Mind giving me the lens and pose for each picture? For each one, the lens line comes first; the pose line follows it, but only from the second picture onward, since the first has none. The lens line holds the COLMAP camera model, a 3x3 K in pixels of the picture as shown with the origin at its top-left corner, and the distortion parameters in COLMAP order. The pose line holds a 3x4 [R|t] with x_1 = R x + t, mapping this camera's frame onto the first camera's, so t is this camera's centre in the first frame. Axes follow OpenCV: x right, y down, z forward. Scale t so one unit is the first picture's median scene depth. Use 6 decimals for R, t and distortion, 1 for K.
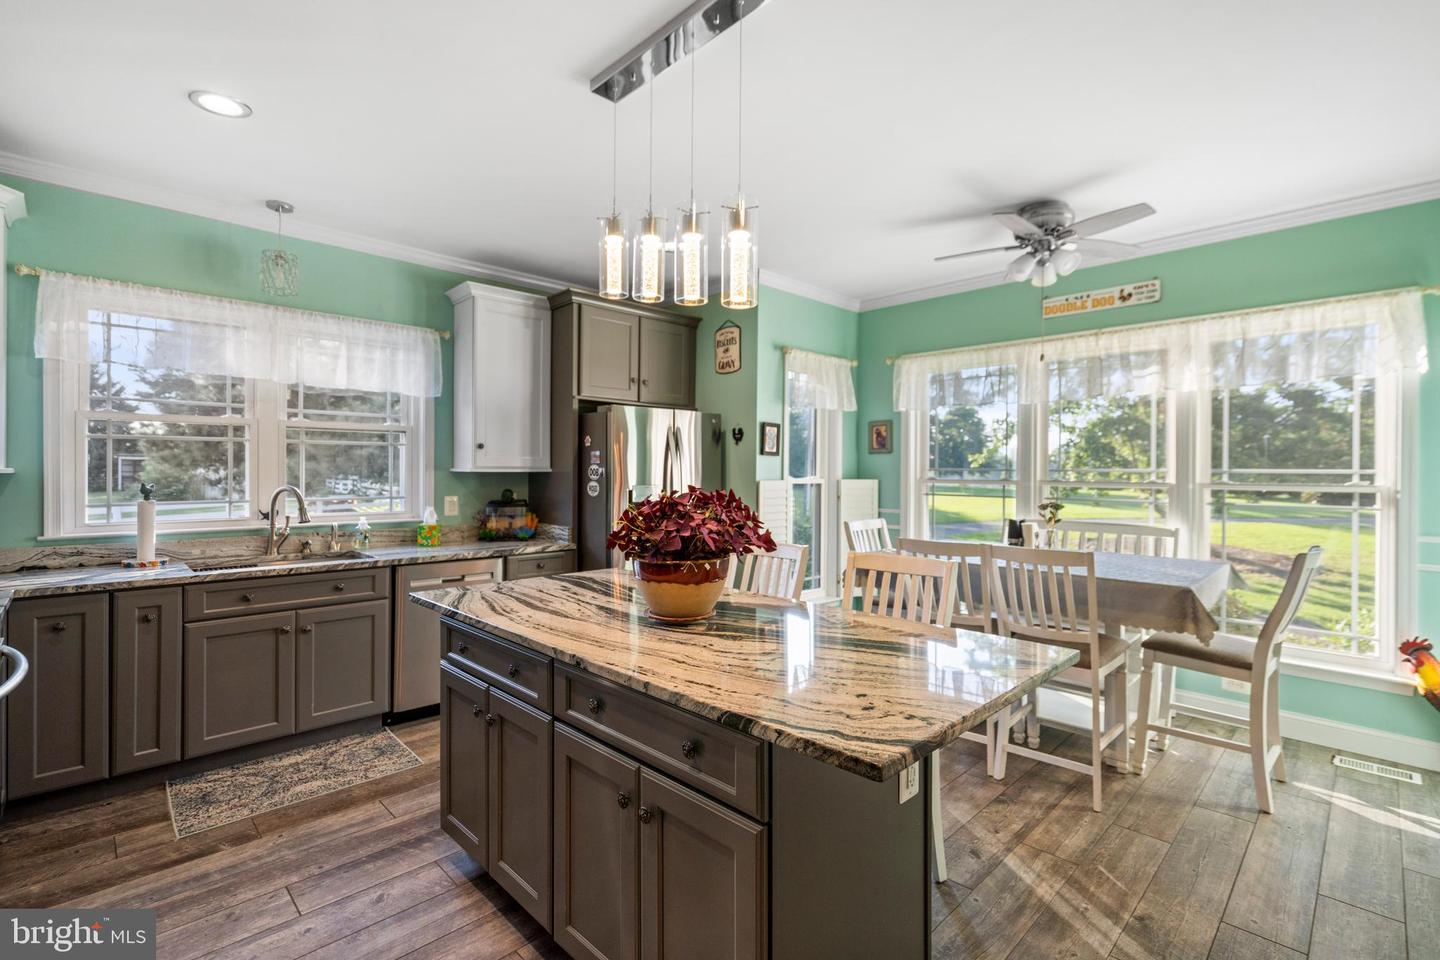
lens RADIAL K [[658.5, 0, 719.1], [0, 658.5, 470.6], [0, 0, 1]] dist [0.002138, 0.000309]
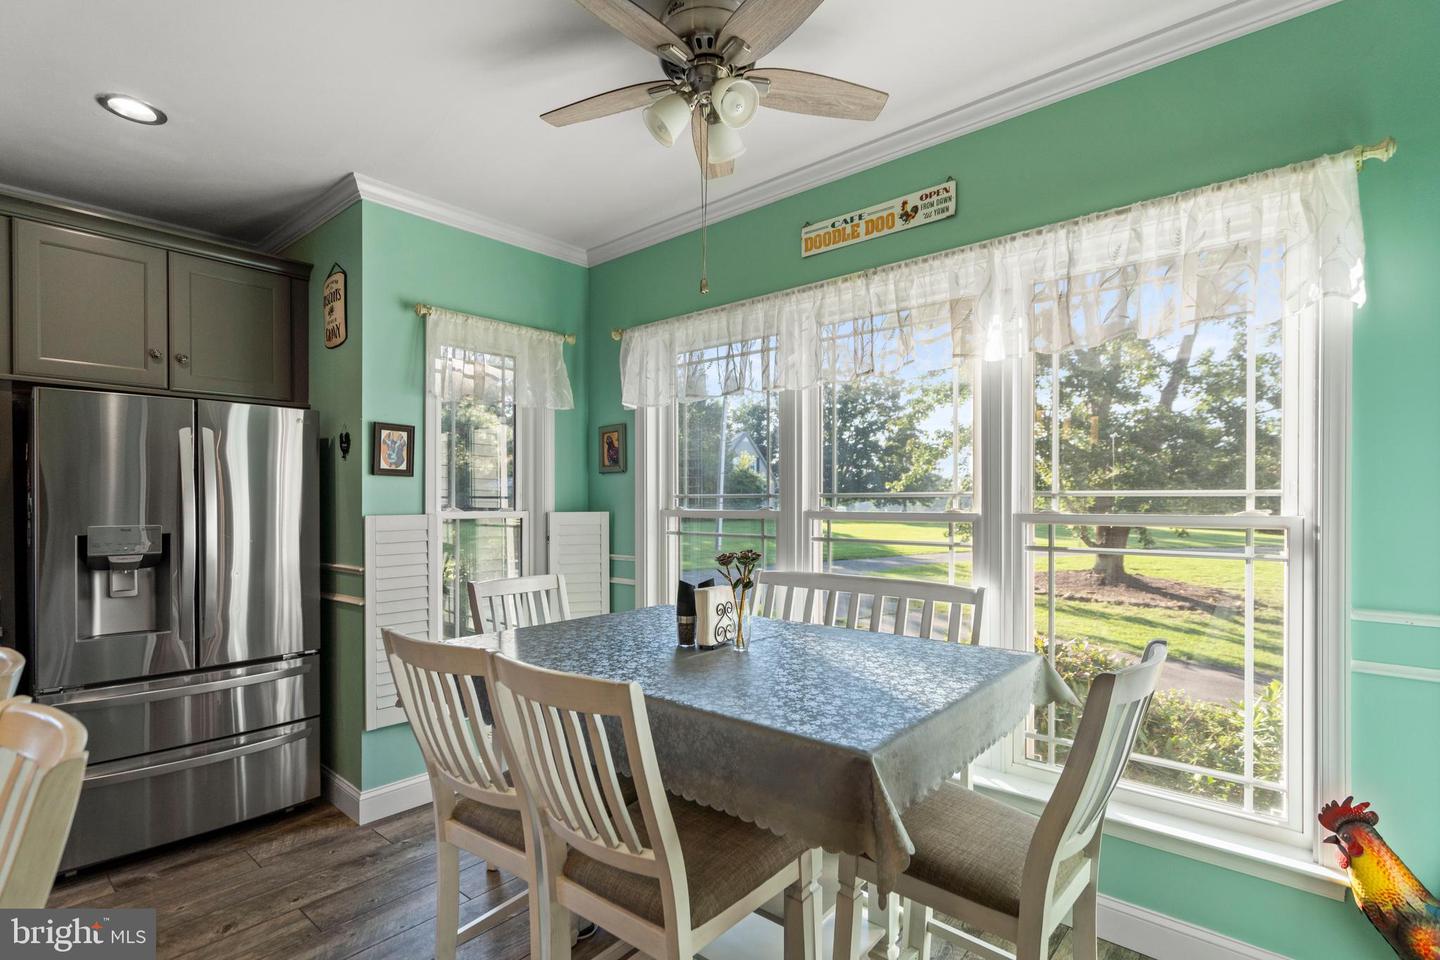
lens RADIAL K [[693.6, 0, 713.0], [0, 693.6, 504.8], [0, 0, 1]] dist [-0.000281, 0.001871]
pose [[0.997609, -0.007994, 0.068648, 0.369646], [0.007674, 0.999958, 0.004924, 0.004540], [-0.068684, -0.004386, 0.997629, 0.347614]]
